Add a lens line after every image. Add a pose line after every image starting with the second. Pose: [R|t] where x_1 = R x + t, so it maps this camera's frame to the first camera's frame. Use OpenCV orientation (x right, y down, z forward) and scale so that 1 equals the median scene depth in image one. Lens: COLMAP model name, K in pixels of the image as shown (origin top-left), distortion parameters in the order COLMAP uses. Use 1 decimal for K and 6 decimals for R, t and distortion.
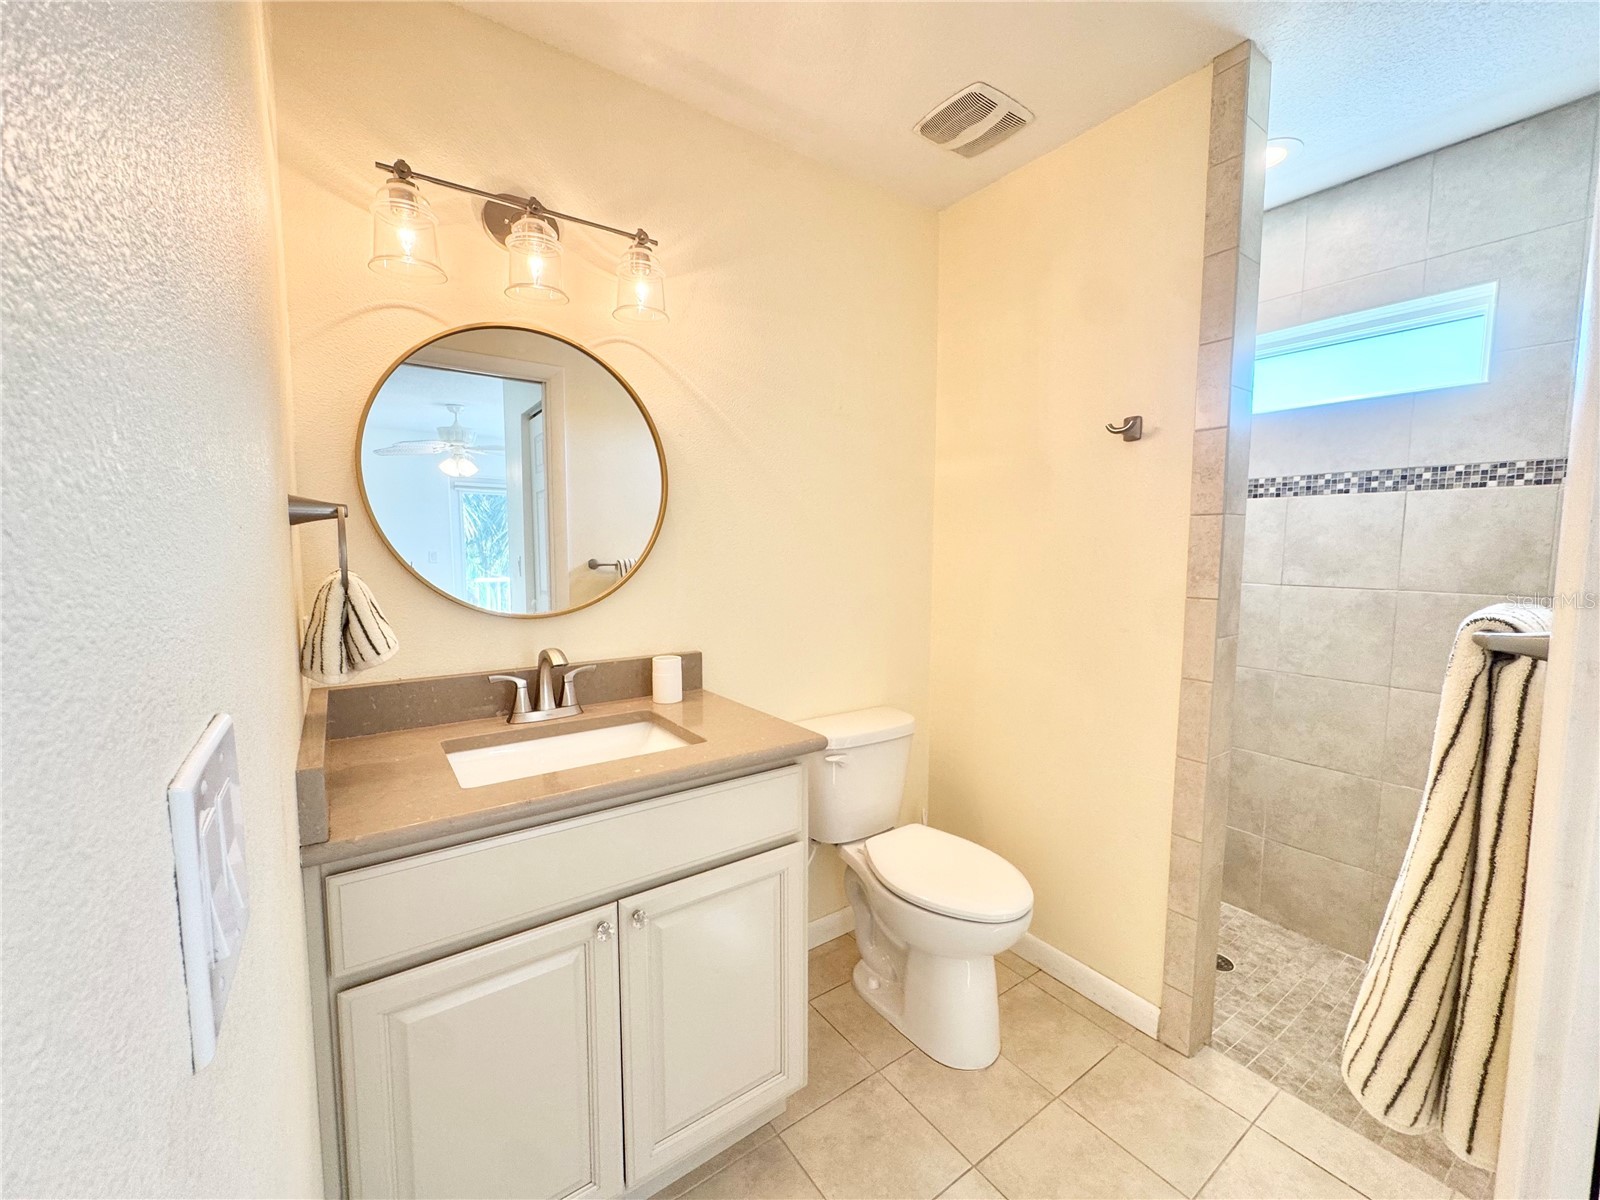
lens RADIAL K [[639.5, 0, 800.0], [0, 639.5, 600.0], [0, 0, 1]] dist [-0.003478, 0.000007]
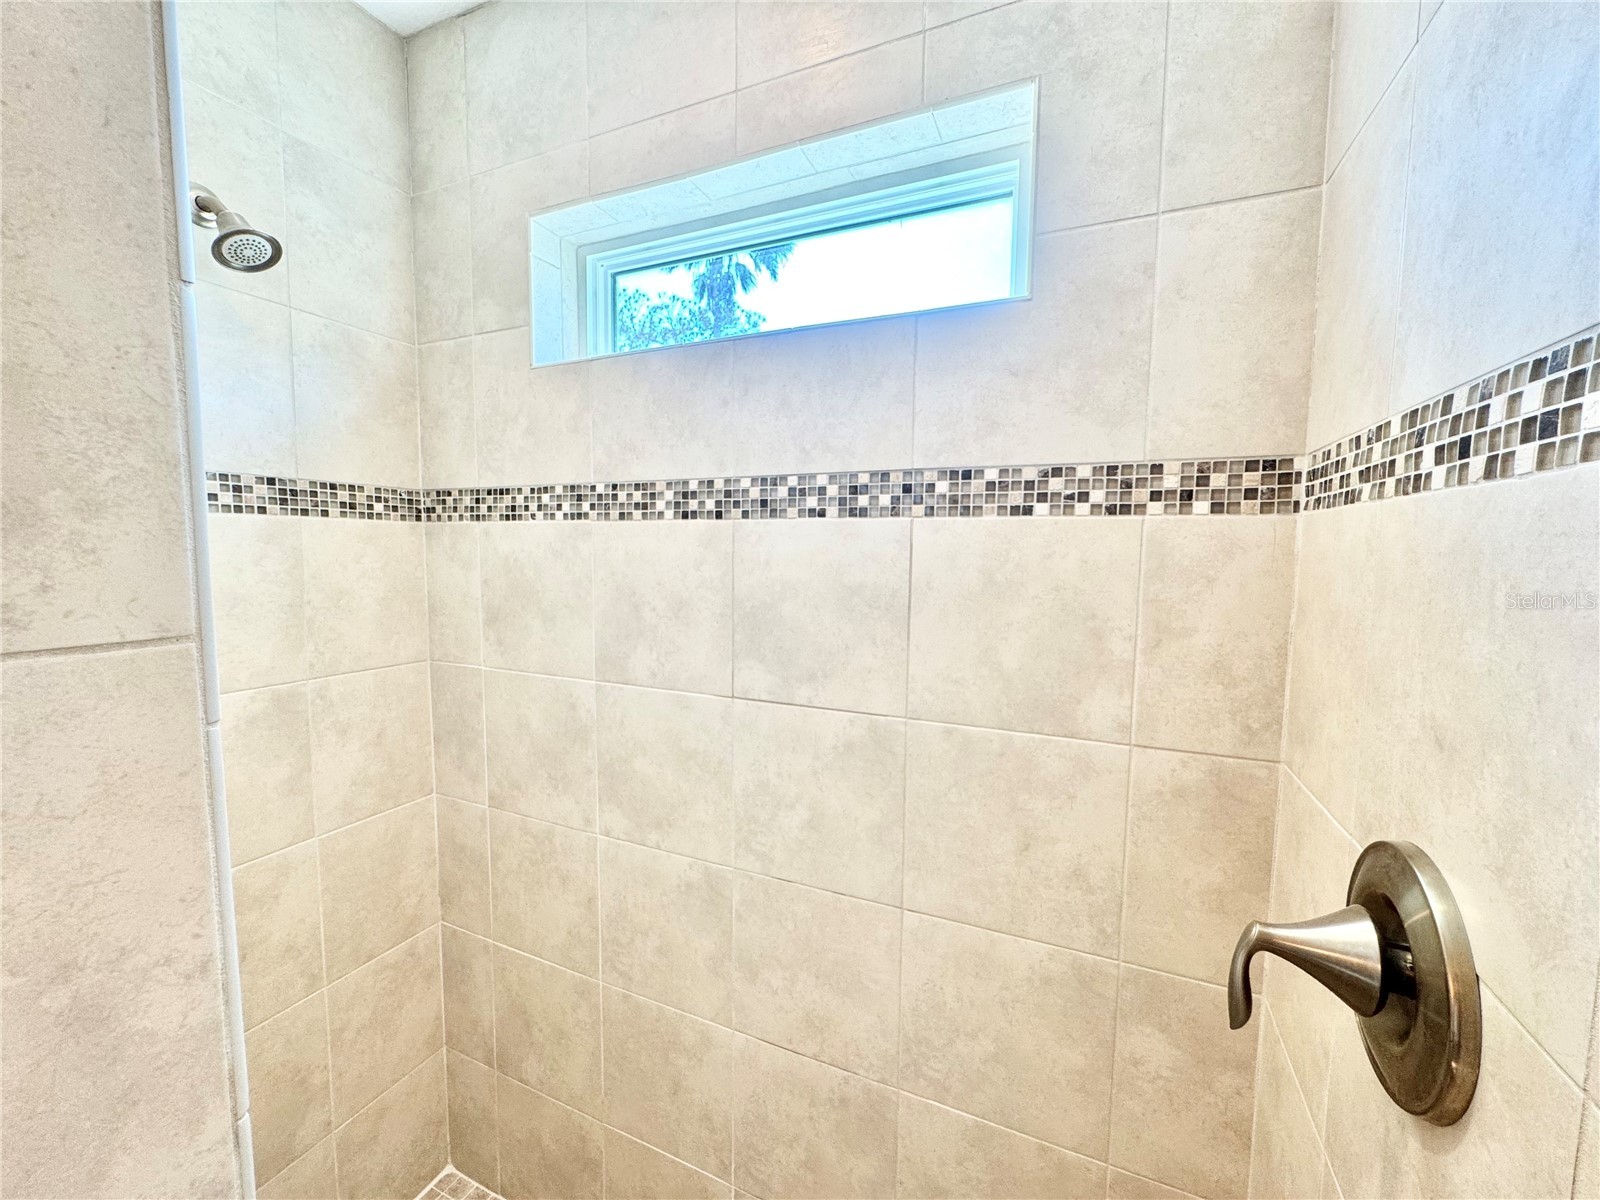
lens RADIAL K [[639.5, 0, 800.0], [0, 639.5, 600.0], [0, 0, 1]] dist [-0.003478, 0.000007]
pose [[0.859235, -0.033869, 0.510459, 0.585451], [0.036932, 0.999309, 0.004137, -0.105532], [-0.510246, 0.015298, 0.859892, 0.583850]]
